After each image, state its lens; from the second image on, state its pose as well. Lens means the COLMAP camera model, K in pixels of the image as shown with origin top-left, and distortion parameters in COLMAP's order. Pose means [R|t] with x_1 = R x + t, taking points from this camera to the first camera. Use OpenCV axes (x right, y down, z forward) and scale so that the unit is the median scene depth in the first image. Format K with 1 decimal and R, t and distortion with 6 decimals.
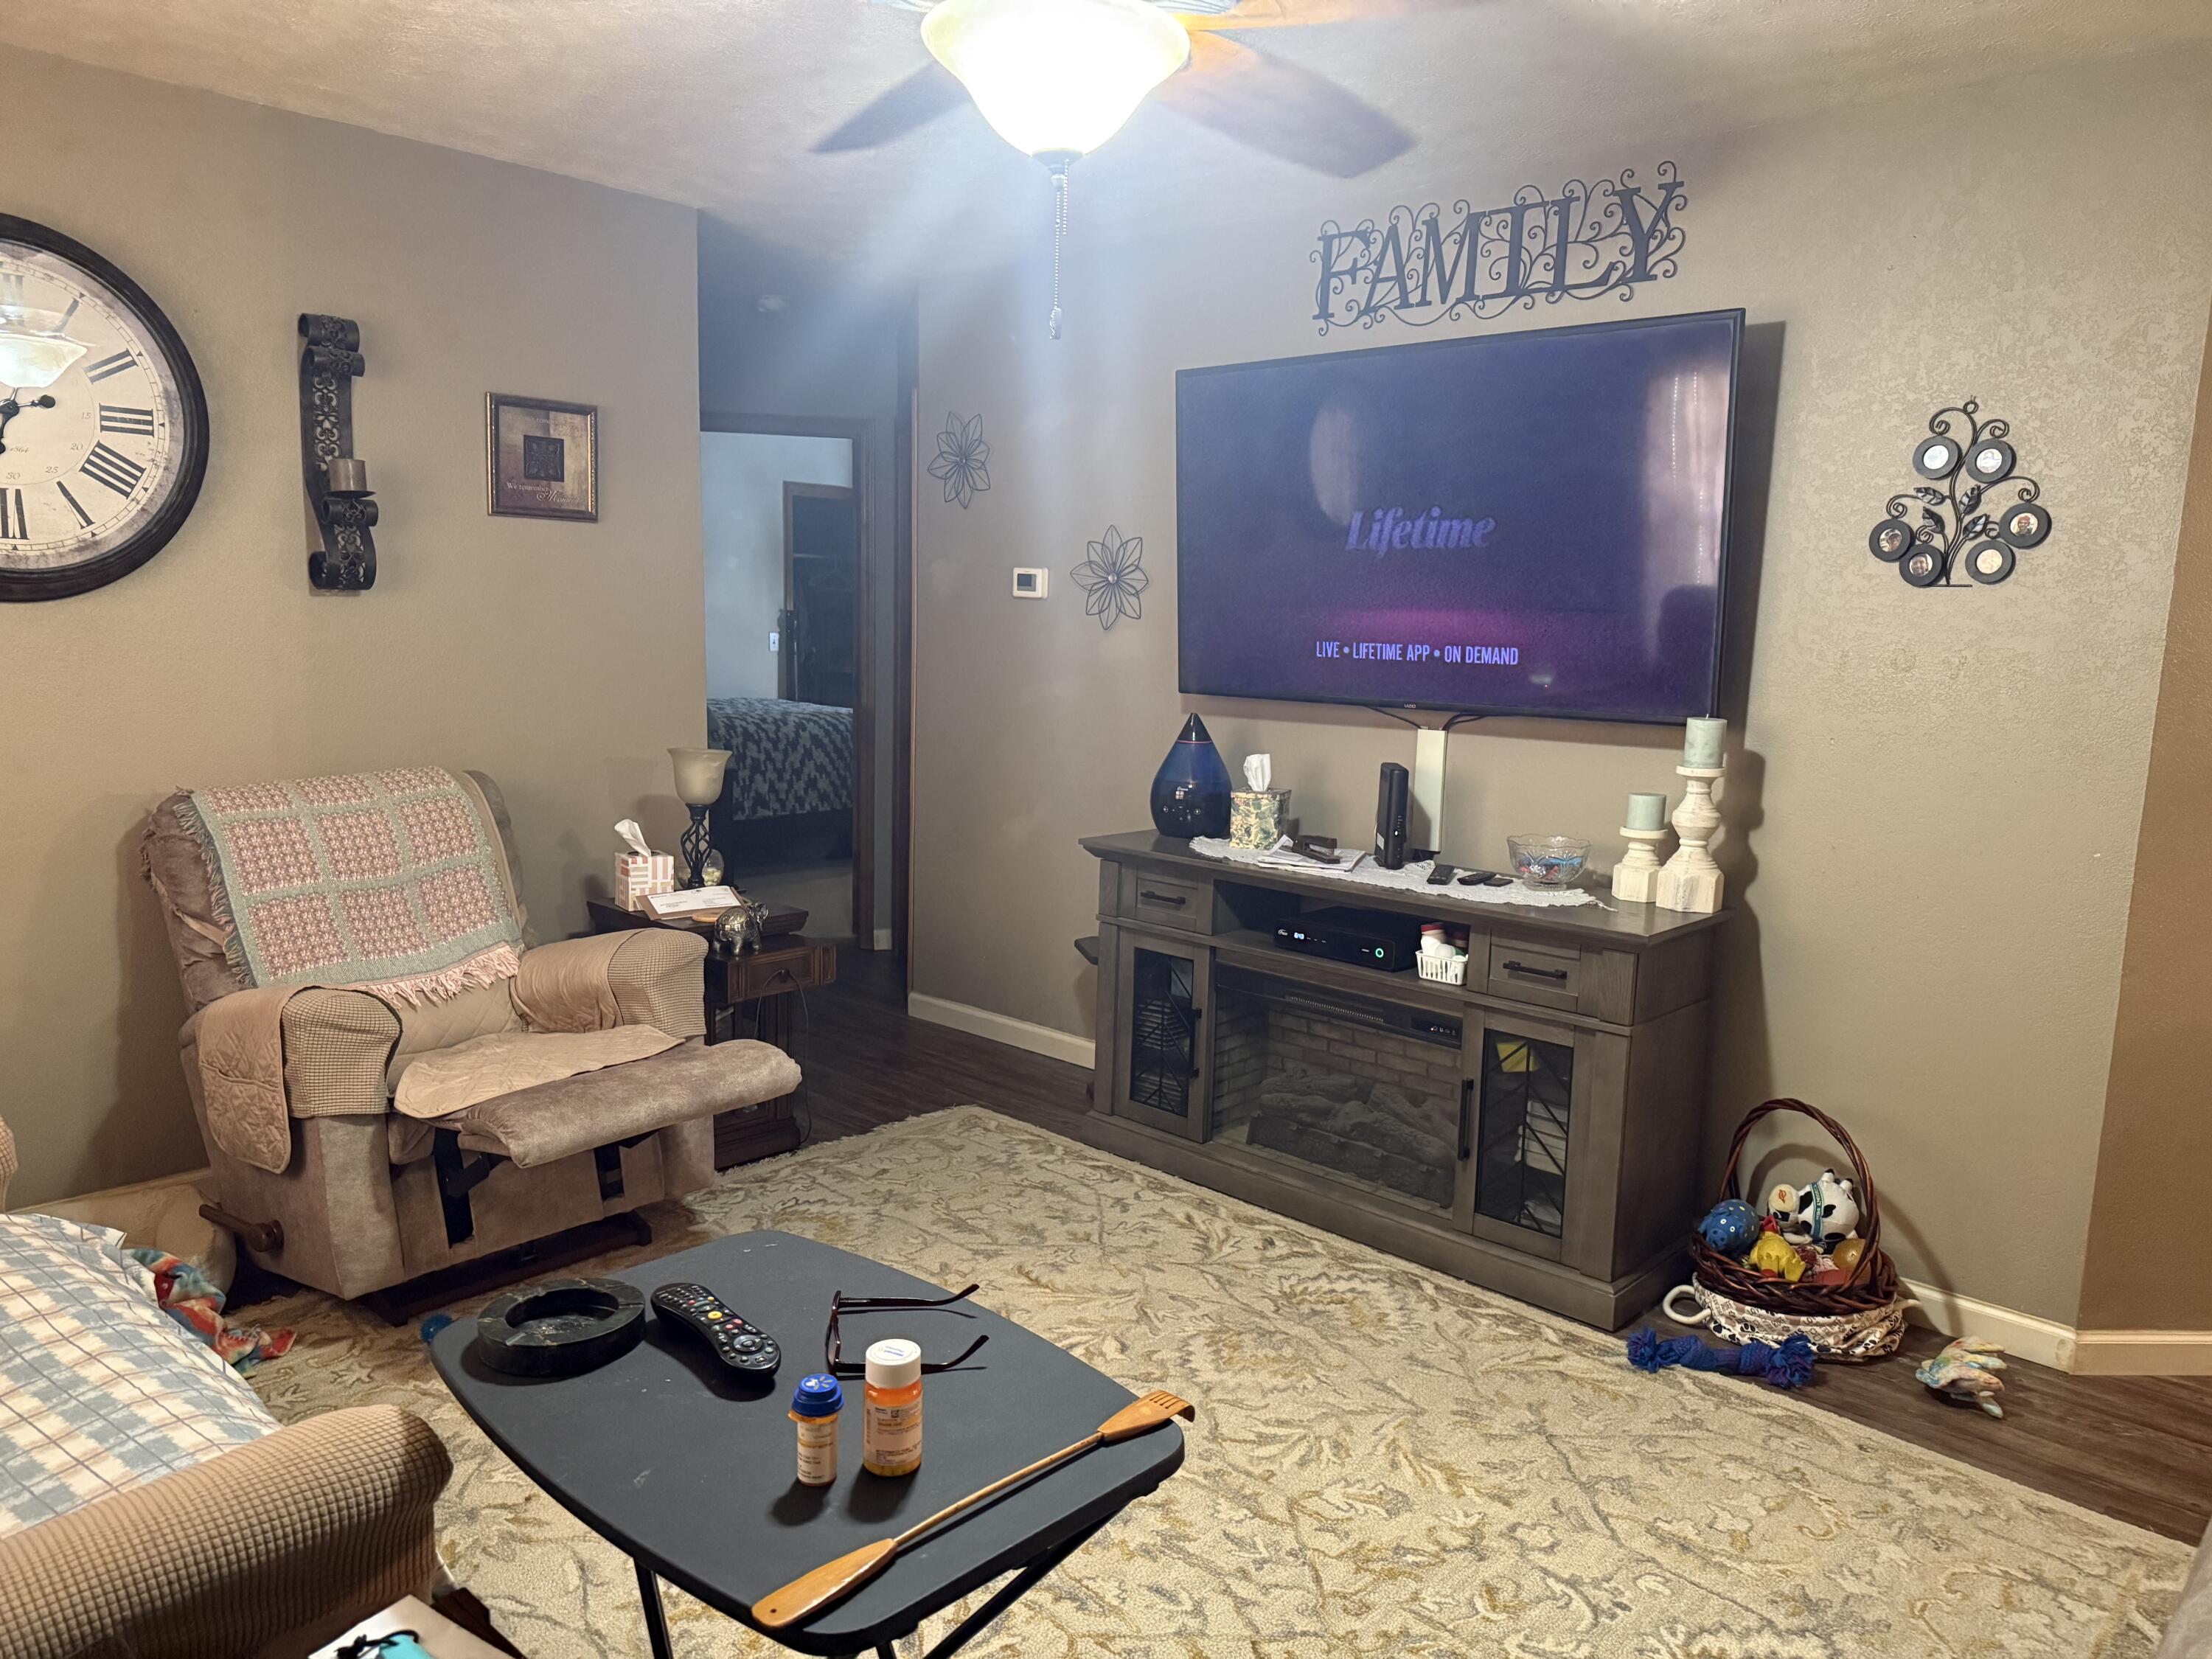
lens RADIAL K [[1533.0, 0, 1102.9], [0, 1533.0, 846.8], [0, 0, 1]] dist [0.046031, -0.049048]
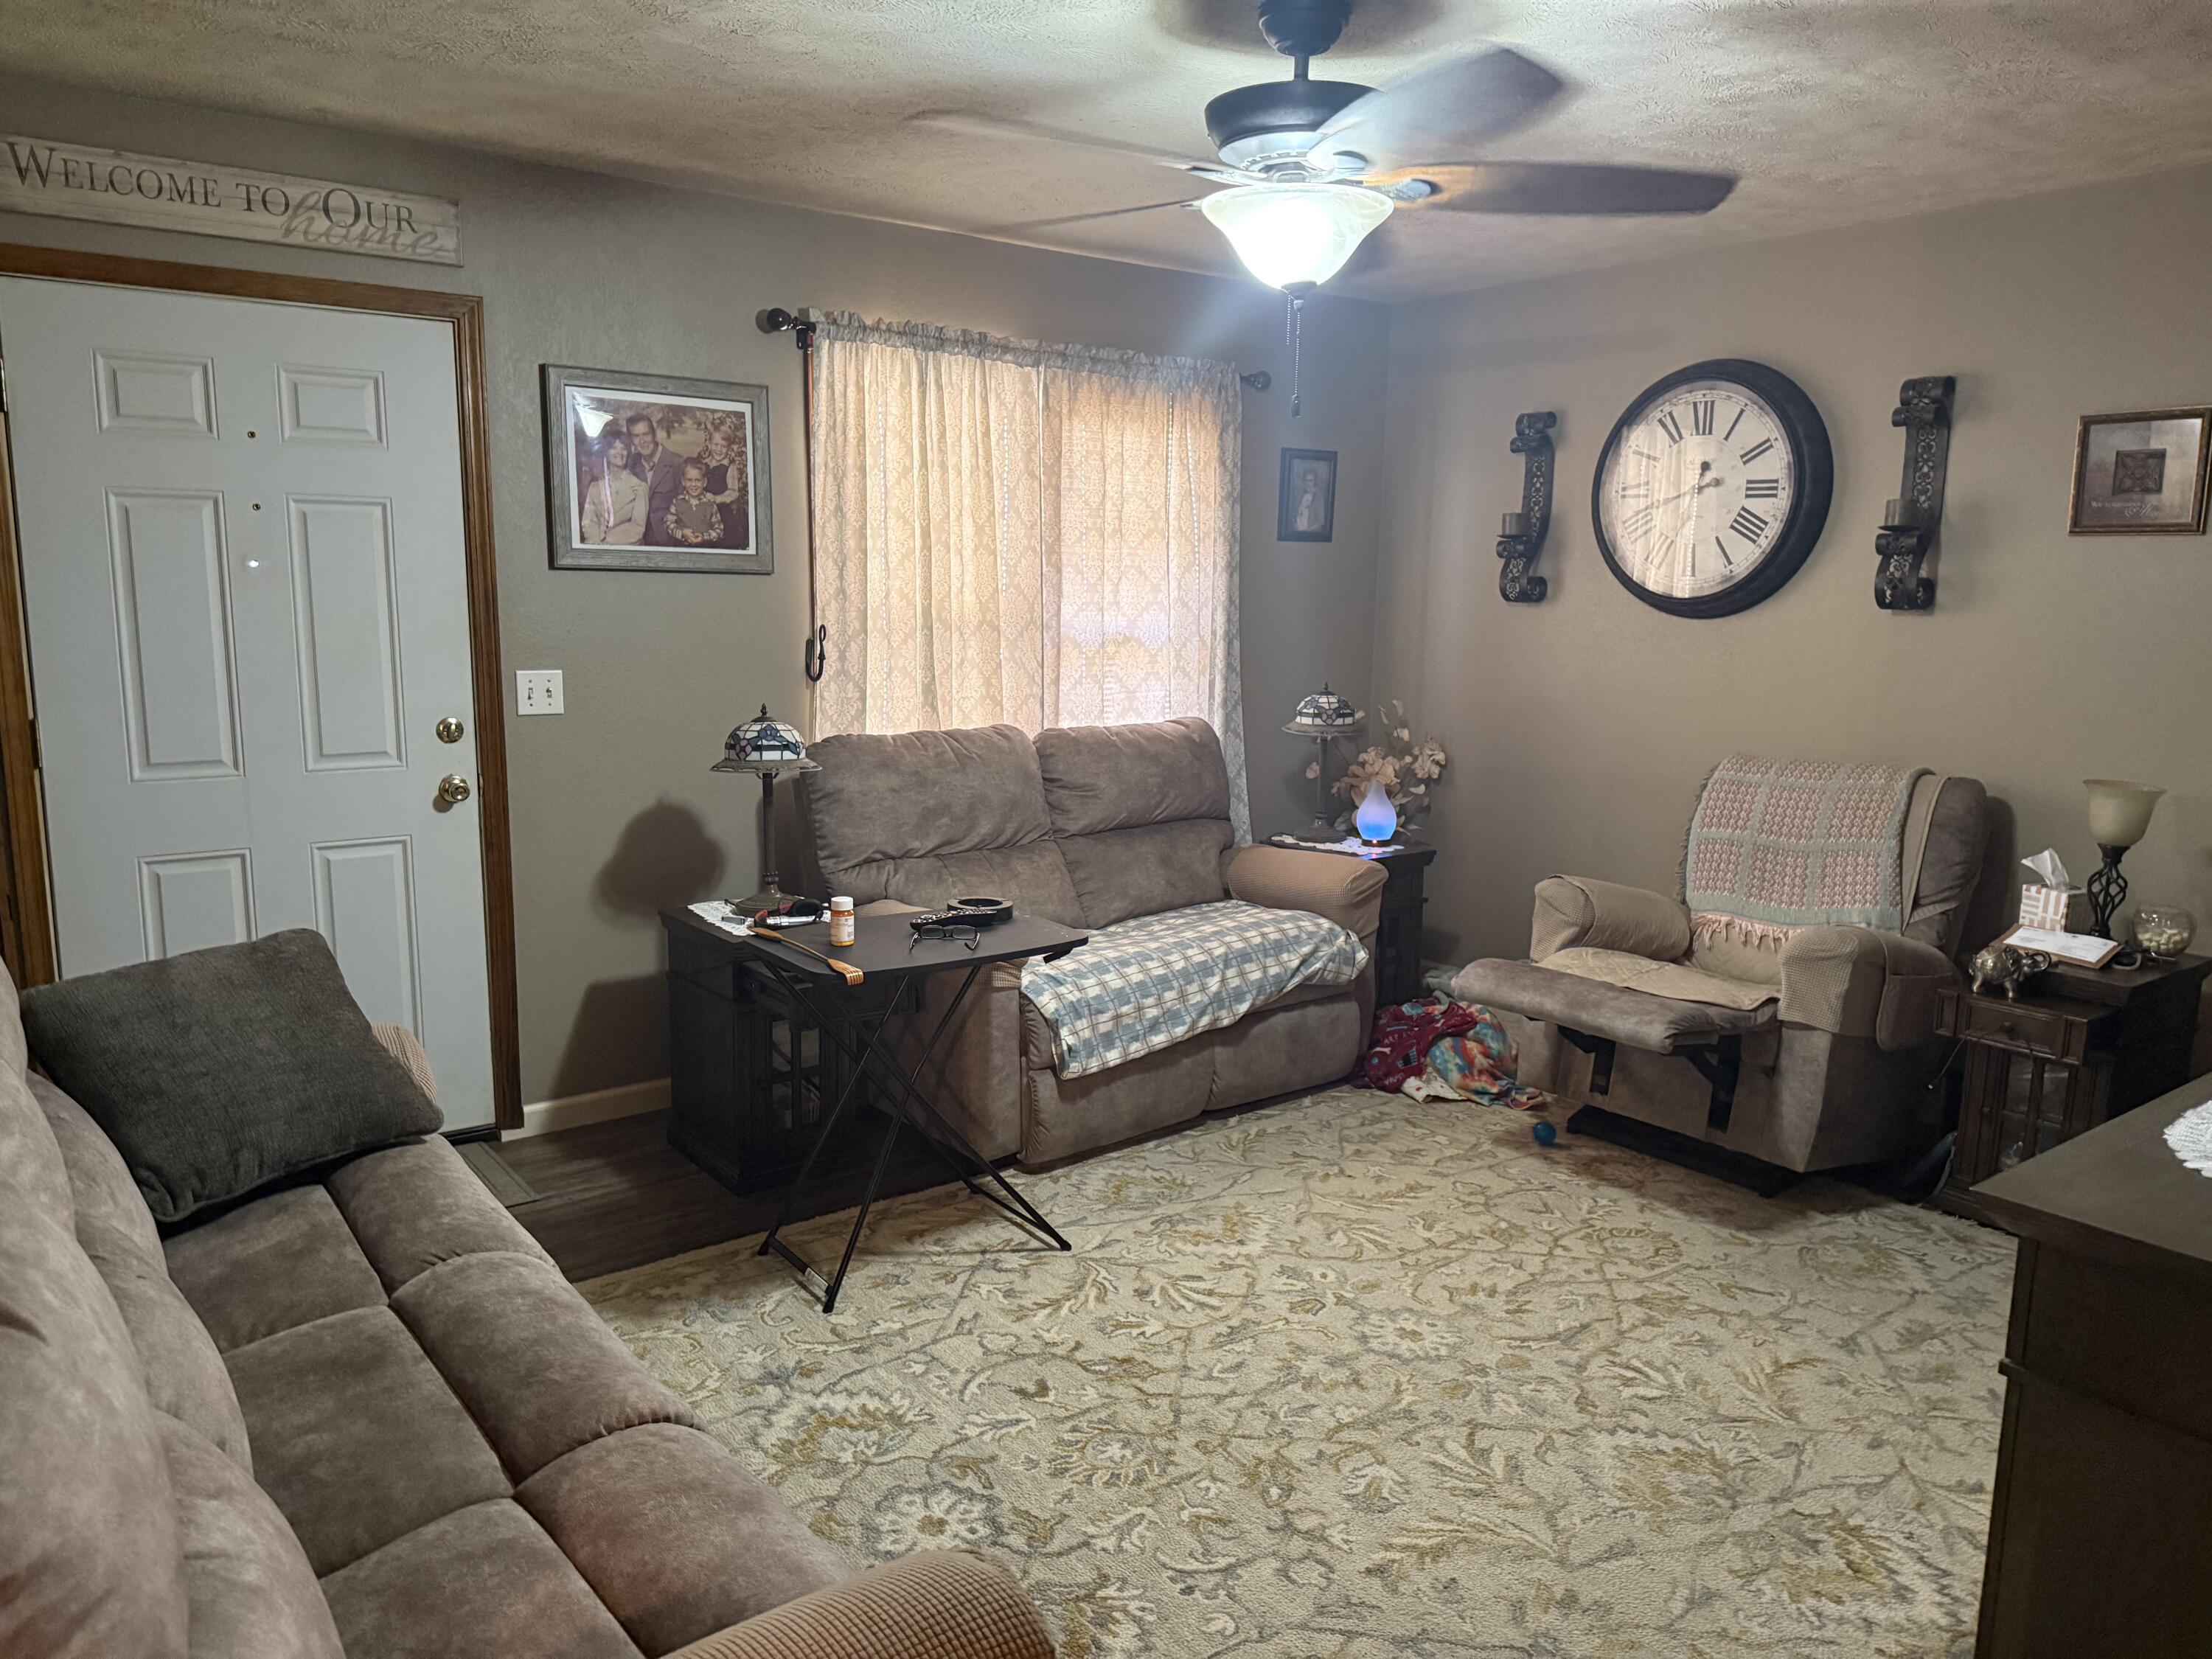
lens RADIAL K [[1533.0, 0, 1104.5], [0, 1533.0, 819.5], [0, 0, 1]] dist [0.046031, -0.049048]
pose [[-0.166406, 0.123010, -0.978355, 0.706622], [-0.172609, 0.973235, 0.151725, -0.077209], [0.970832, 0.194121, -0.140720, 0.555023]]
